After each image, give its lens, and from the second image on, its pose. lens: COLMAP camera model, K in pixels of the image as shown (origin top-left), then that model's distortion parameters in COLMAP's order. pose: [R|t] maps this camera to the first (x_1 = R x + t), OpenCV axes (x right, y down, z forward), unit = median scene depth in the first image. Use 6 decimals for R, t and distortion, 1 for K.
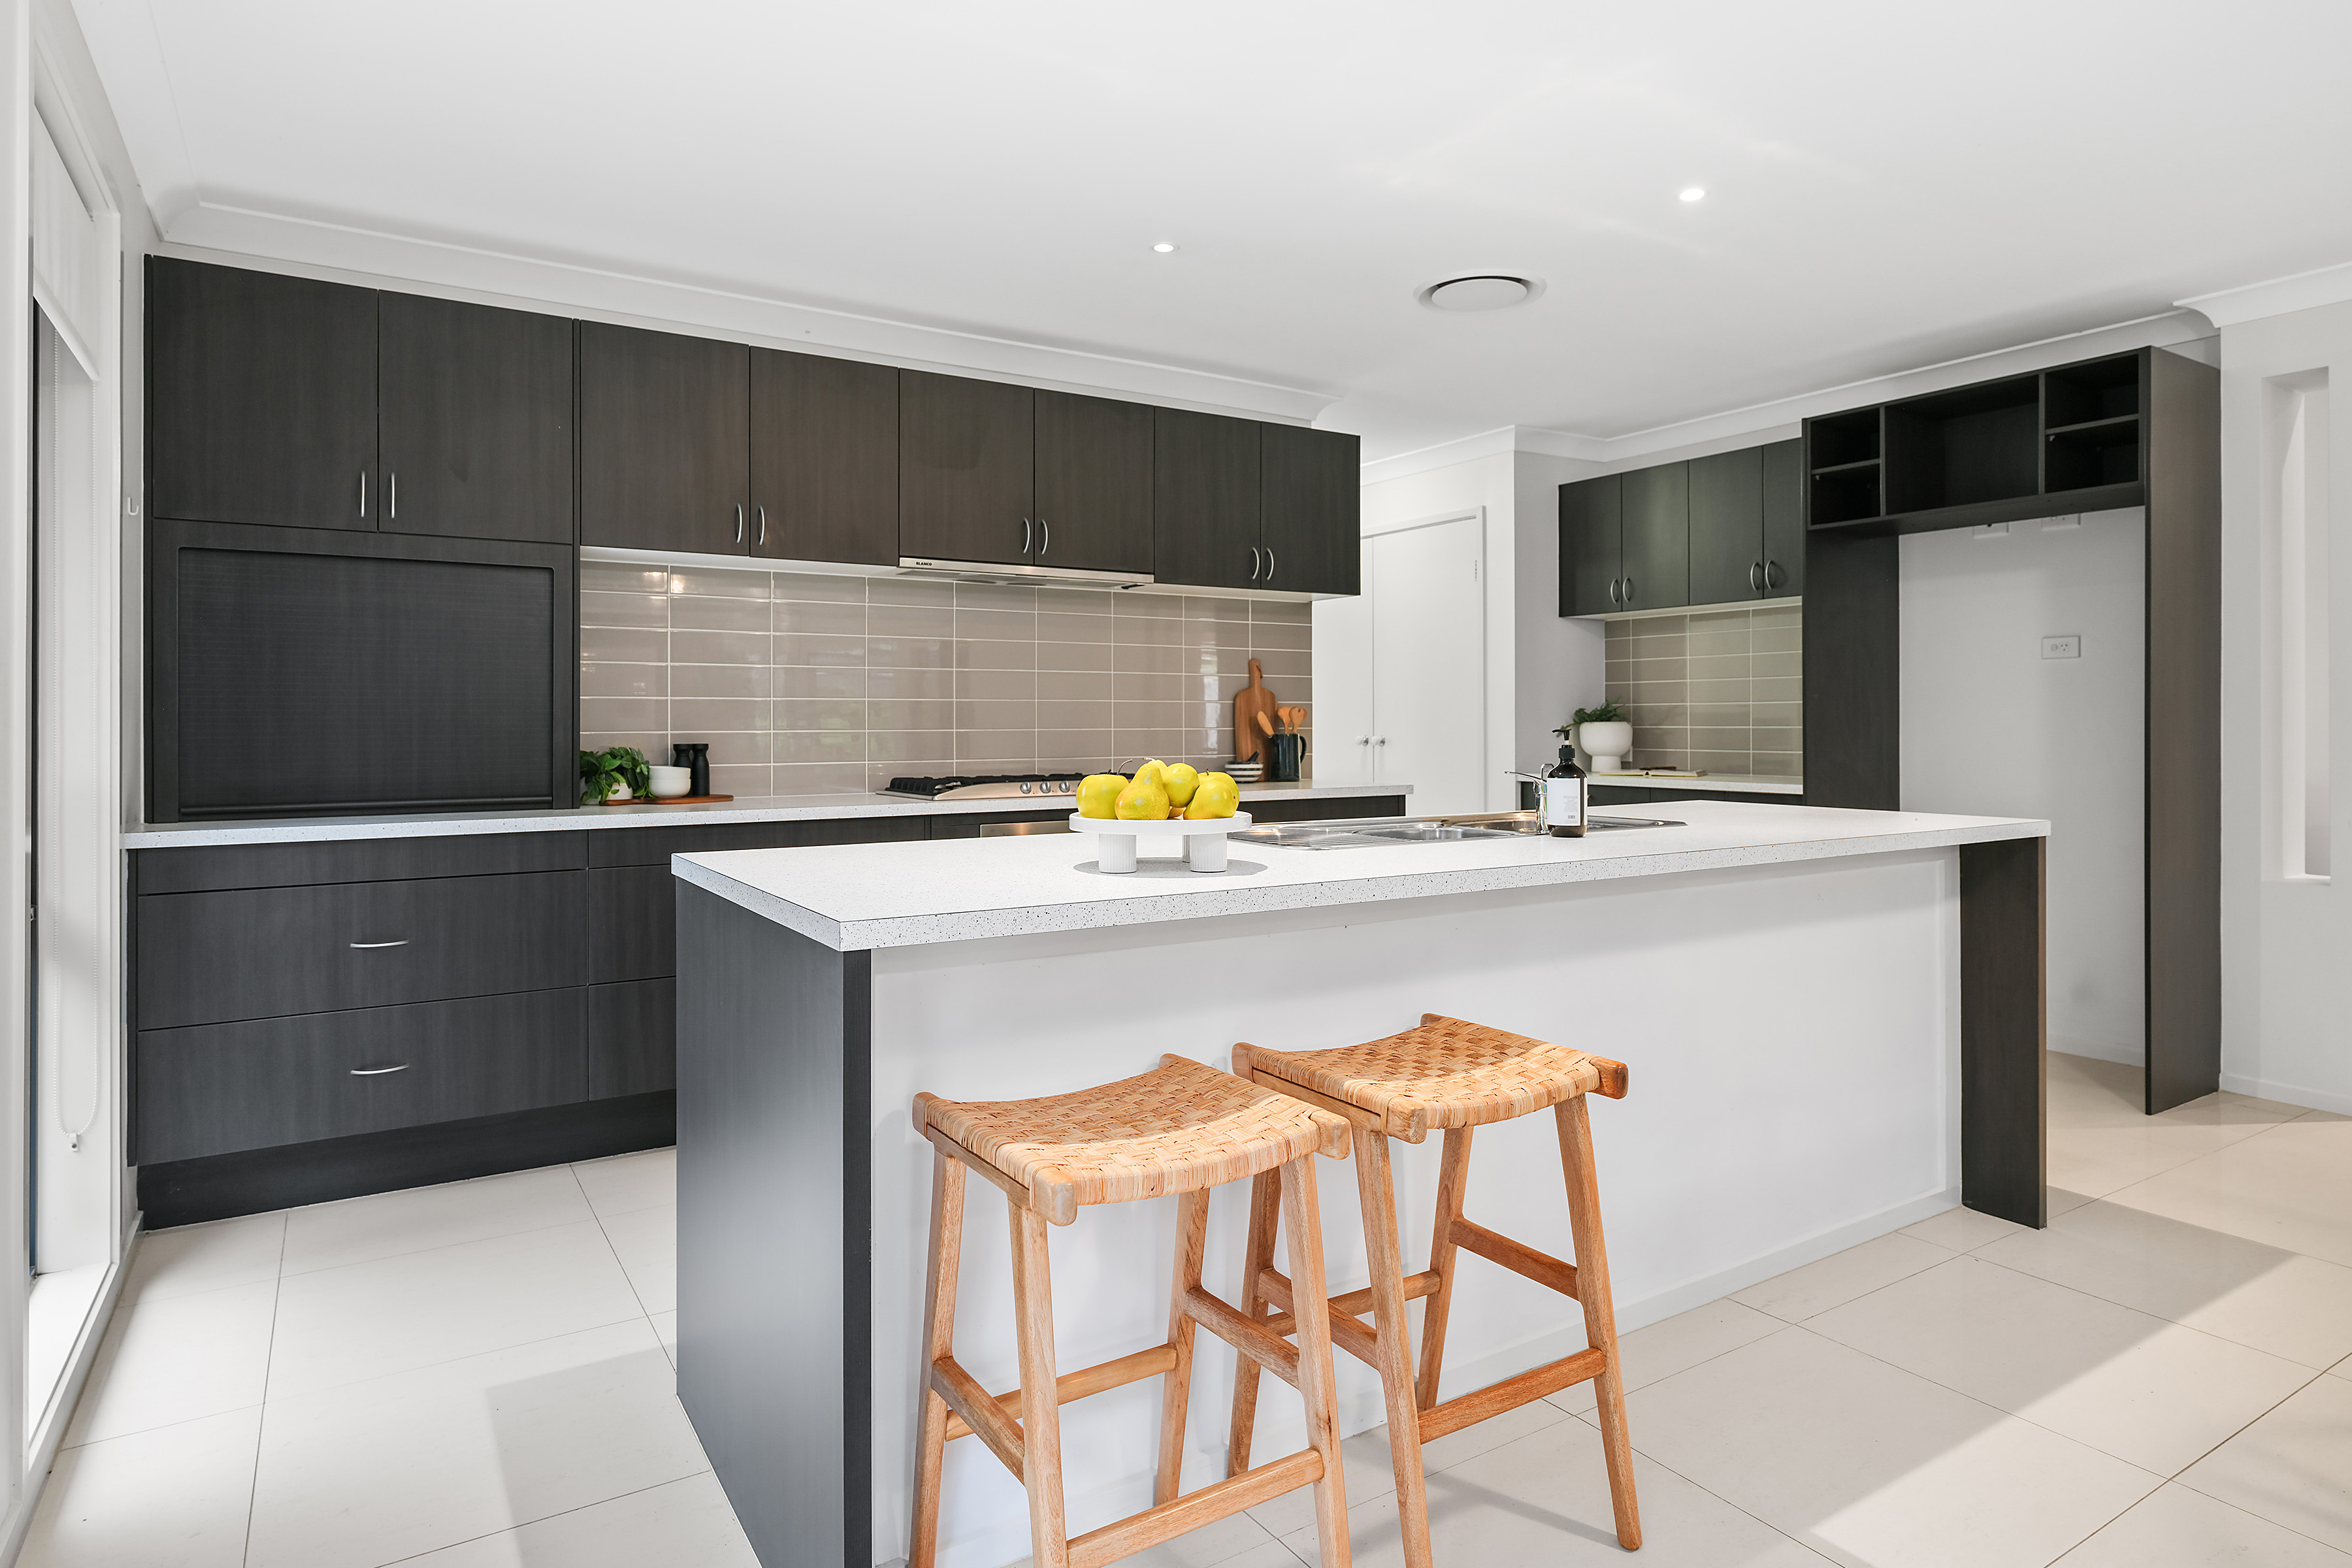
lens RADIAL K [[1324.6, 0, 1180.2], [0, 1324.6, 727.2], [0, 0, 1]] dist [0.001182, -0.002033]
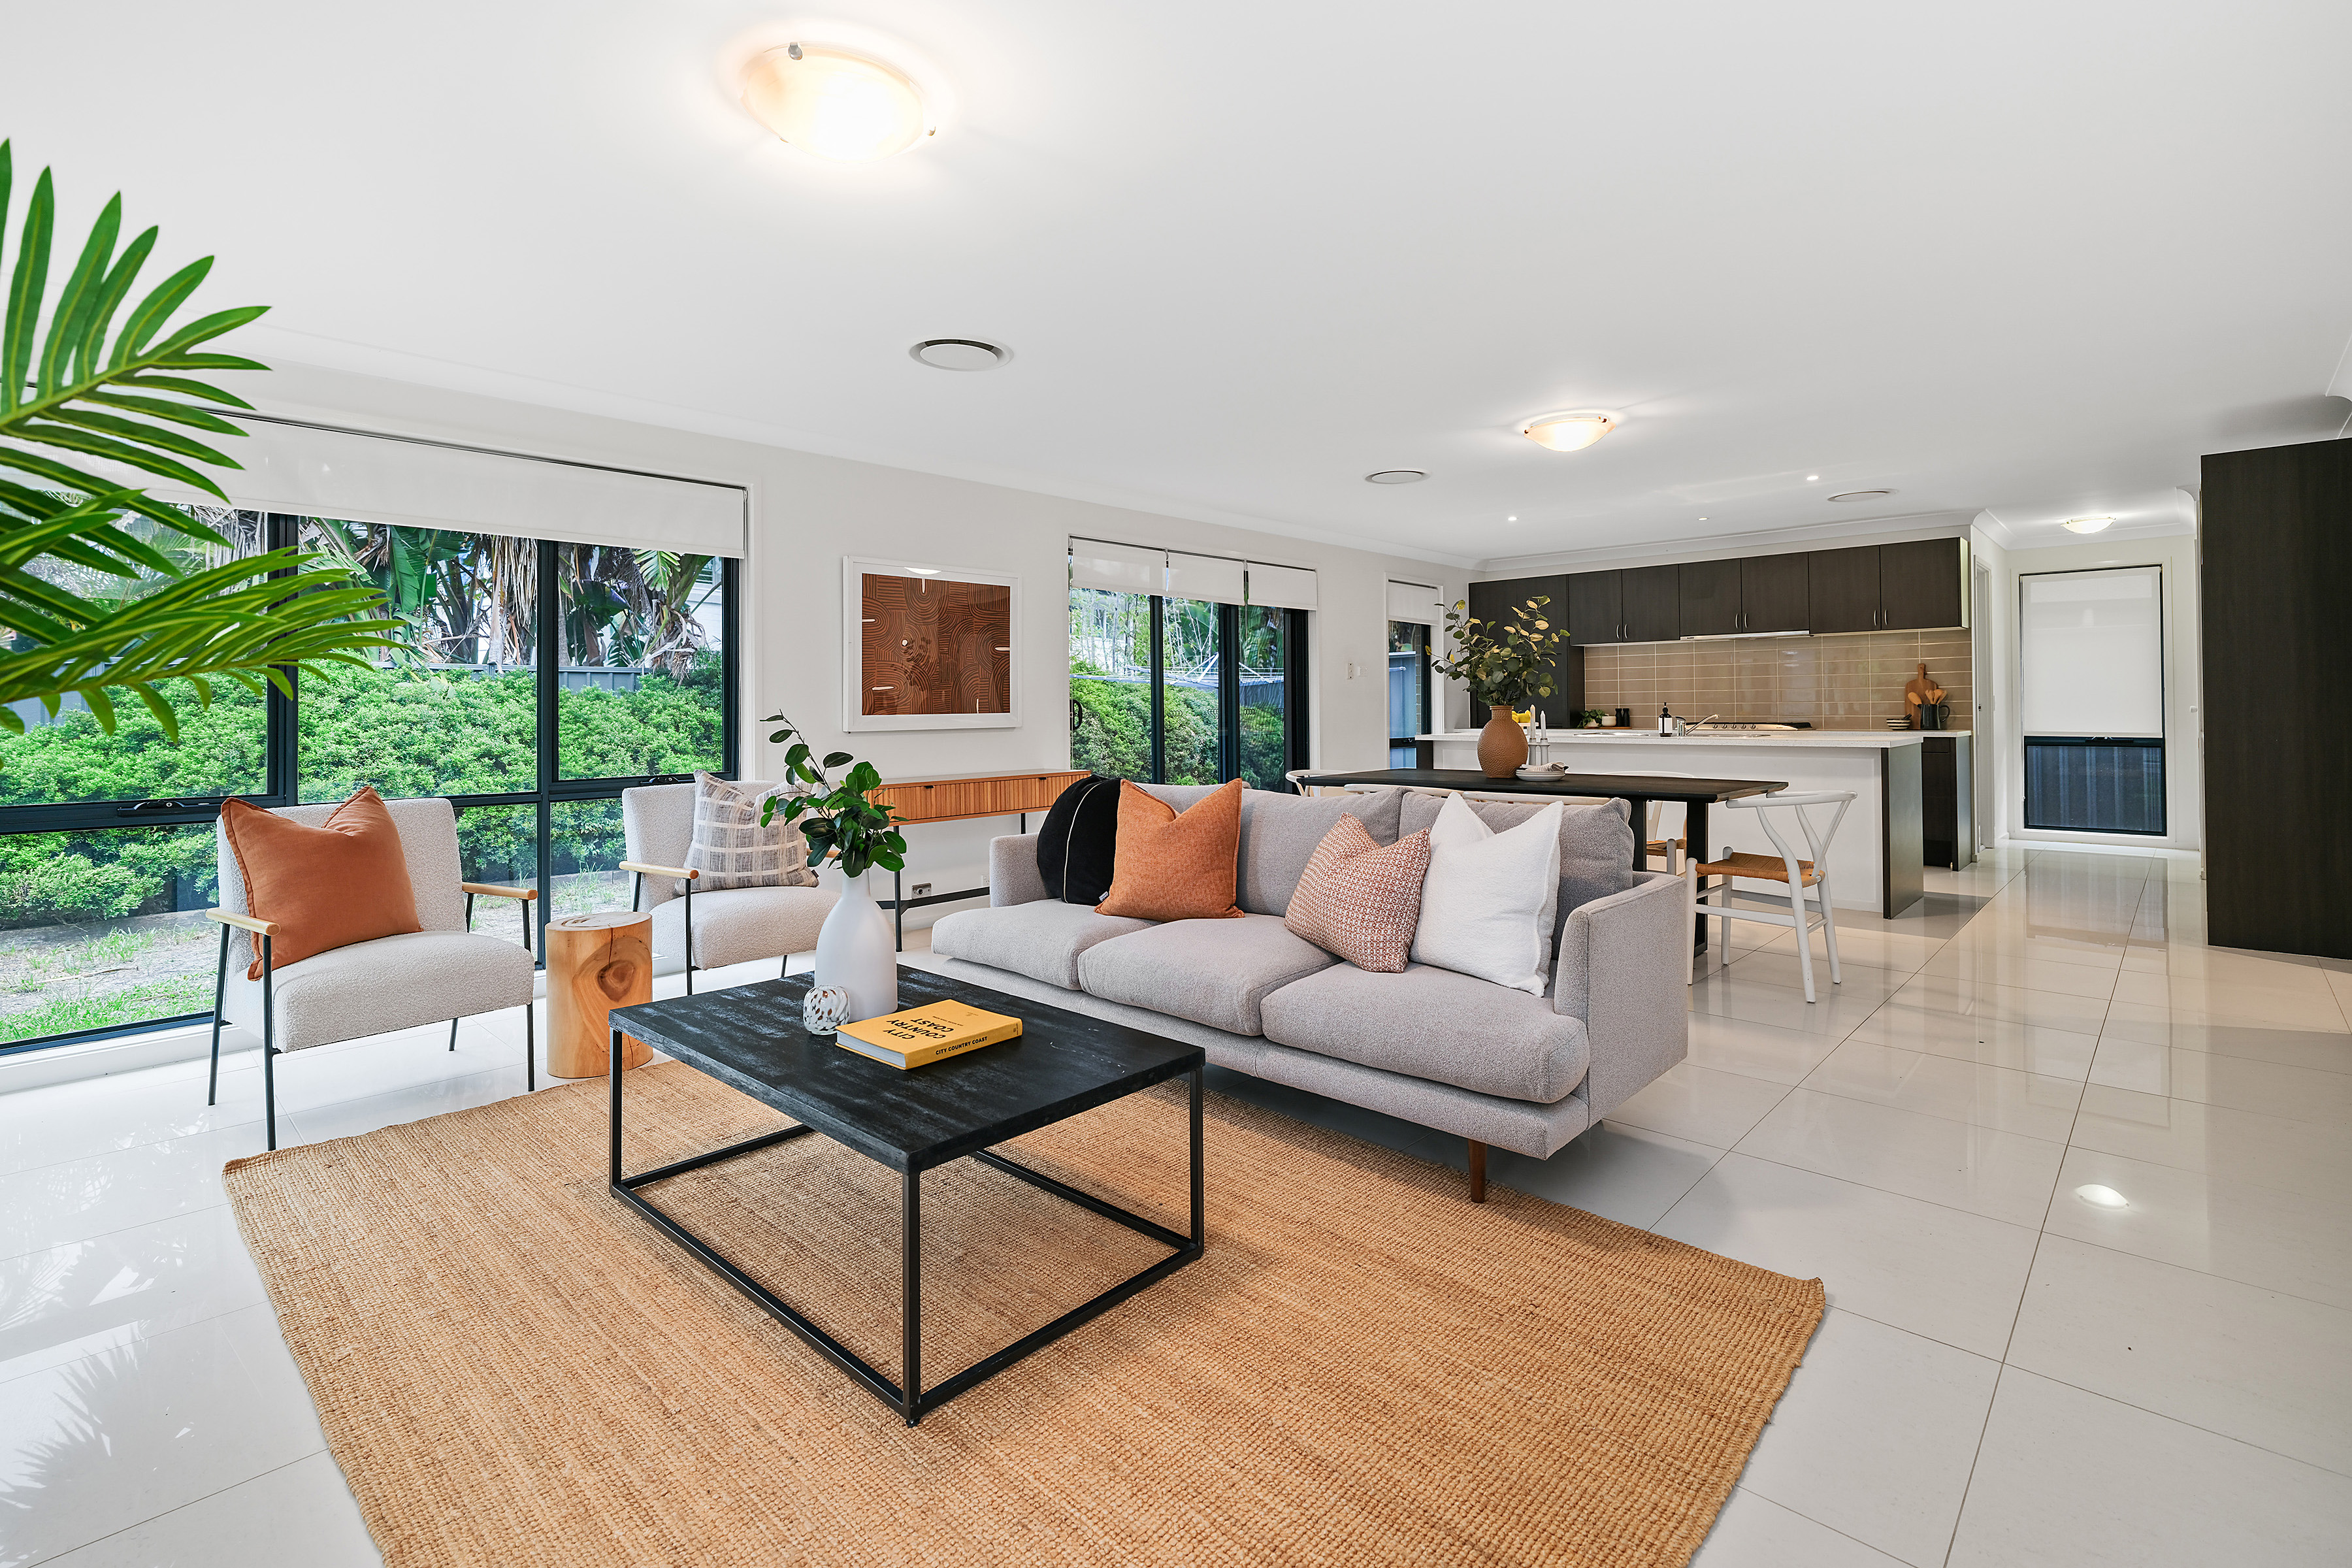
lens RADIAL K [[1082.6, 0, 1178.1], [0, 1082.6, 753.8], [0, 0, 1]] dist [0.000258, -0.000004]
pose [[0.256266, 0.042922, -0.965653, 1.698589], [0.001833, 0.998990, 0.044890, 0.004316], [0.966605, -0.013273, 0.255928, -0.535507]]
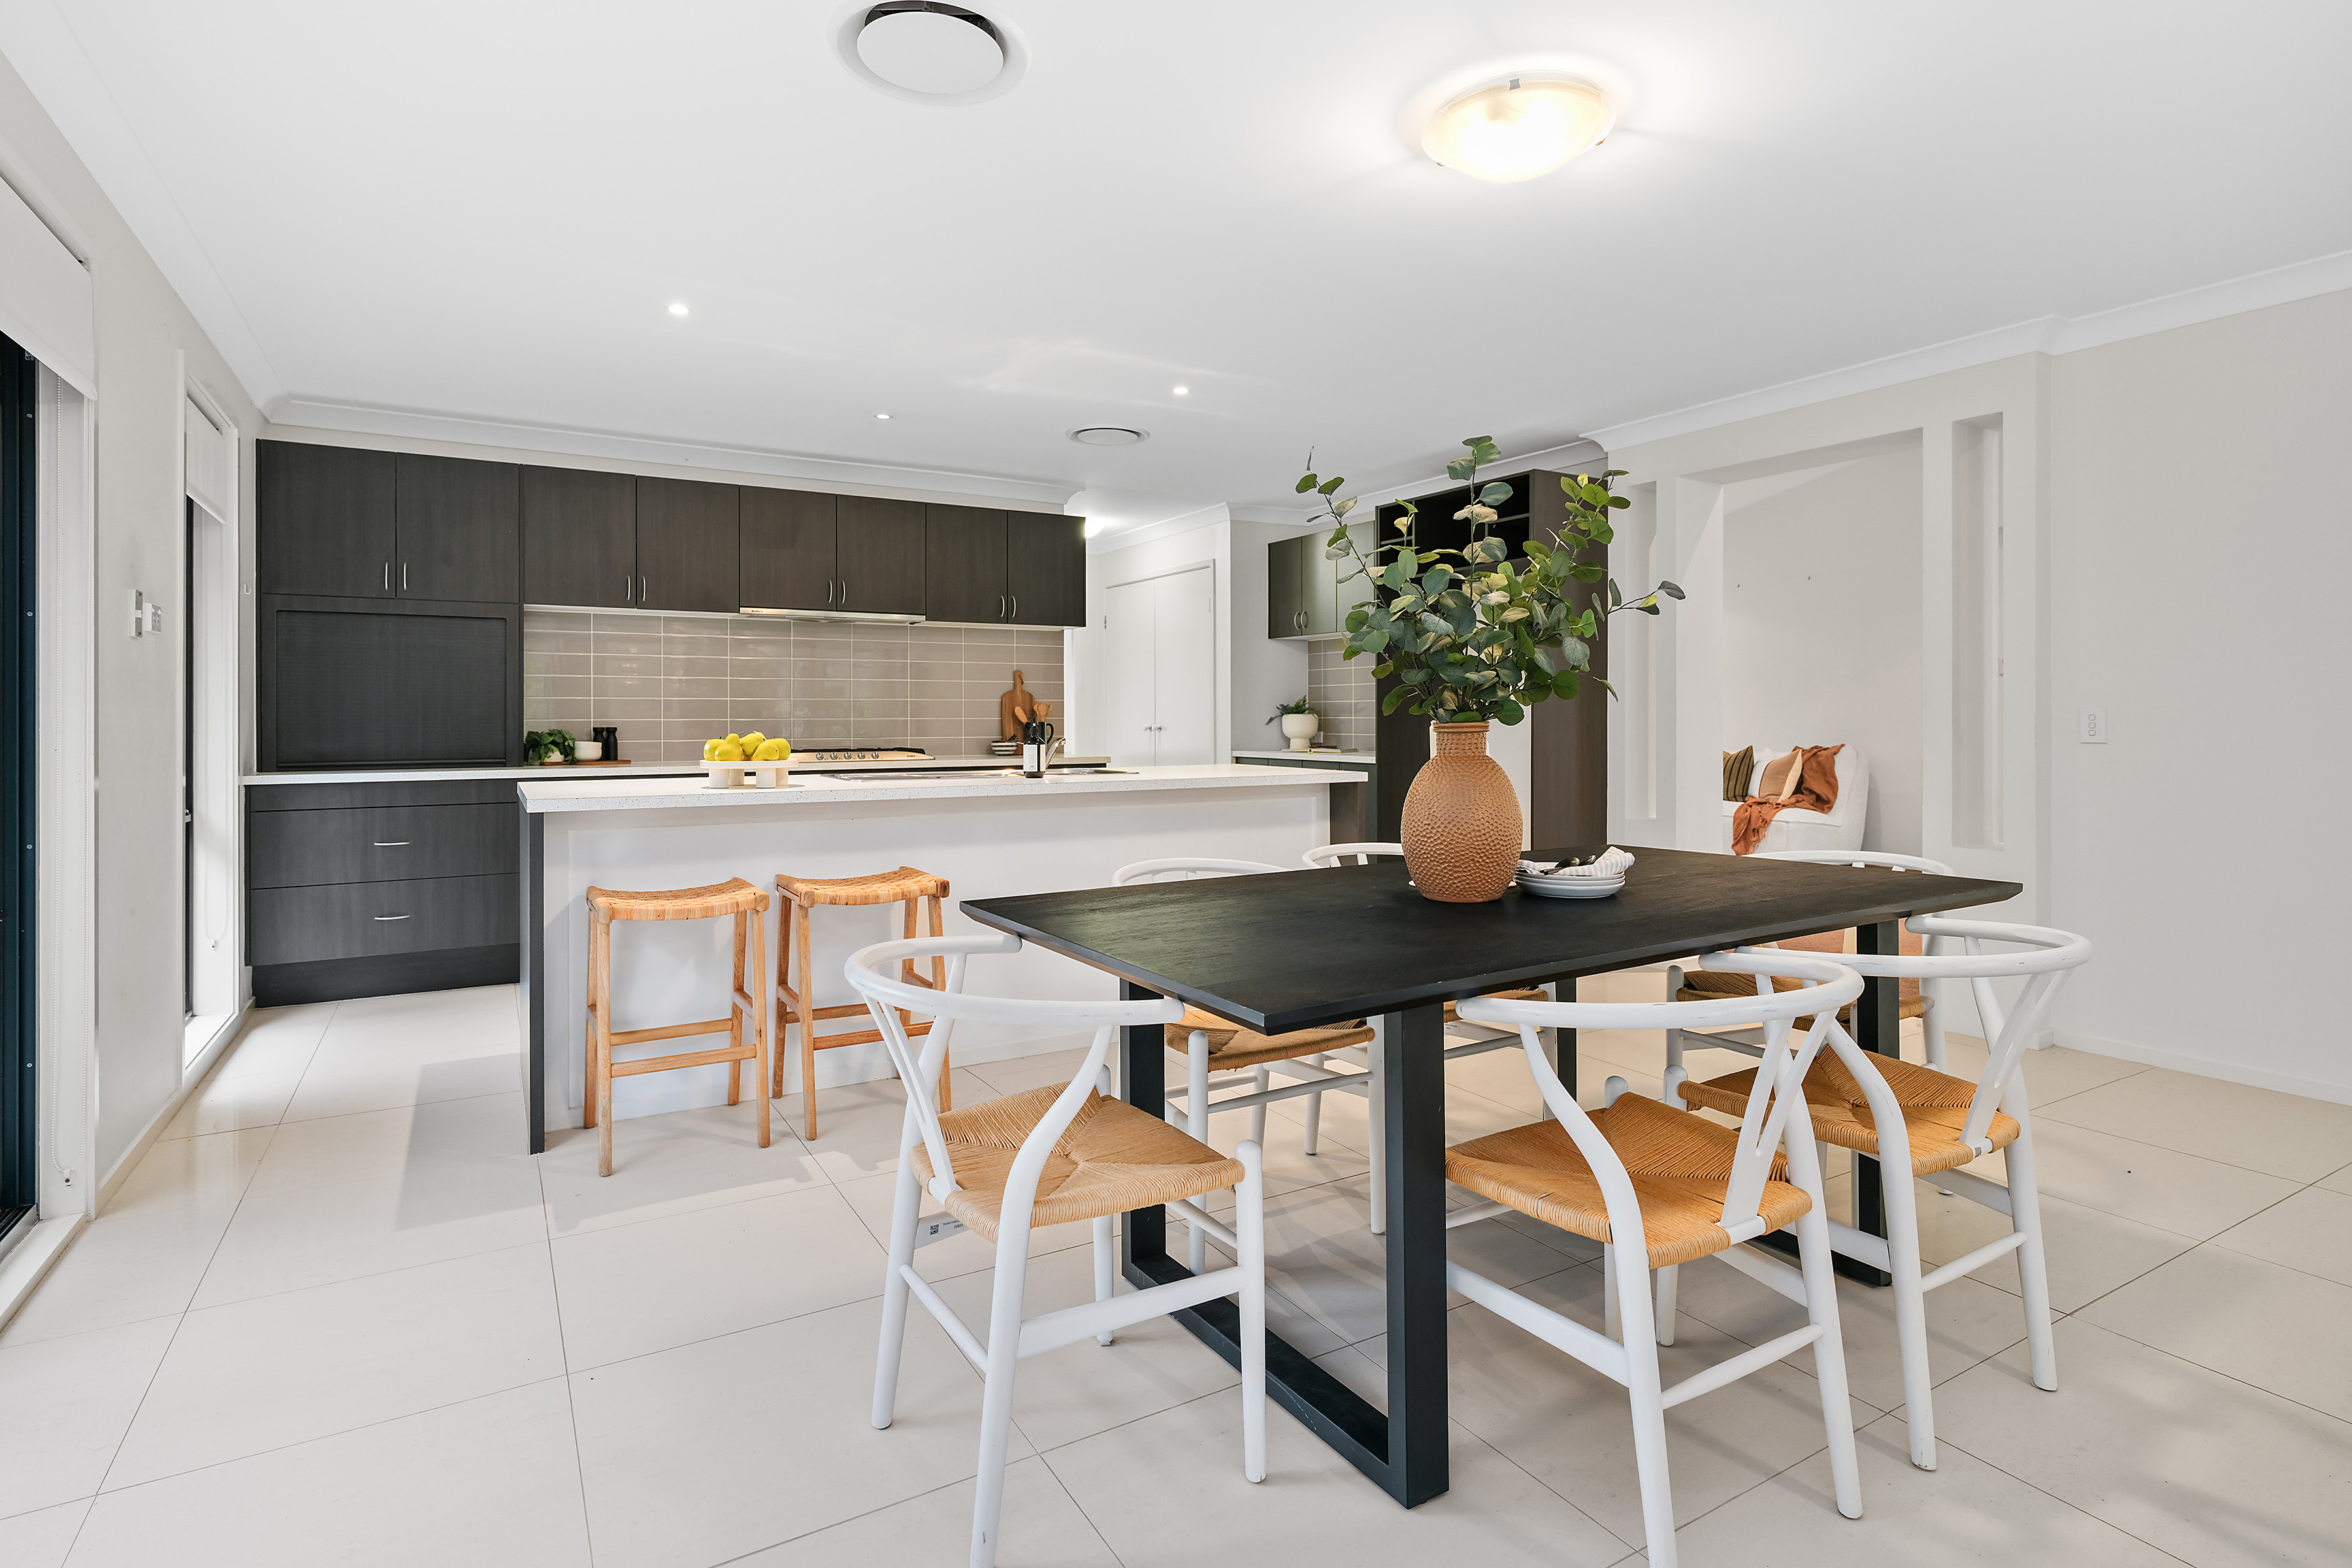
lens RADIAL K [[1183.3, 0, 1174.2], [0, 1183.3, 723.8], [0, 0, 1]] dist [-0.000609, 0.000235]
pose [[0.999498, 0.000871, -0.031669, 0.363689], [-0.000748, 0.999992, 0.003878, 0.002633], [0.031672, -0.003853, 0.999491, -0.394696]]
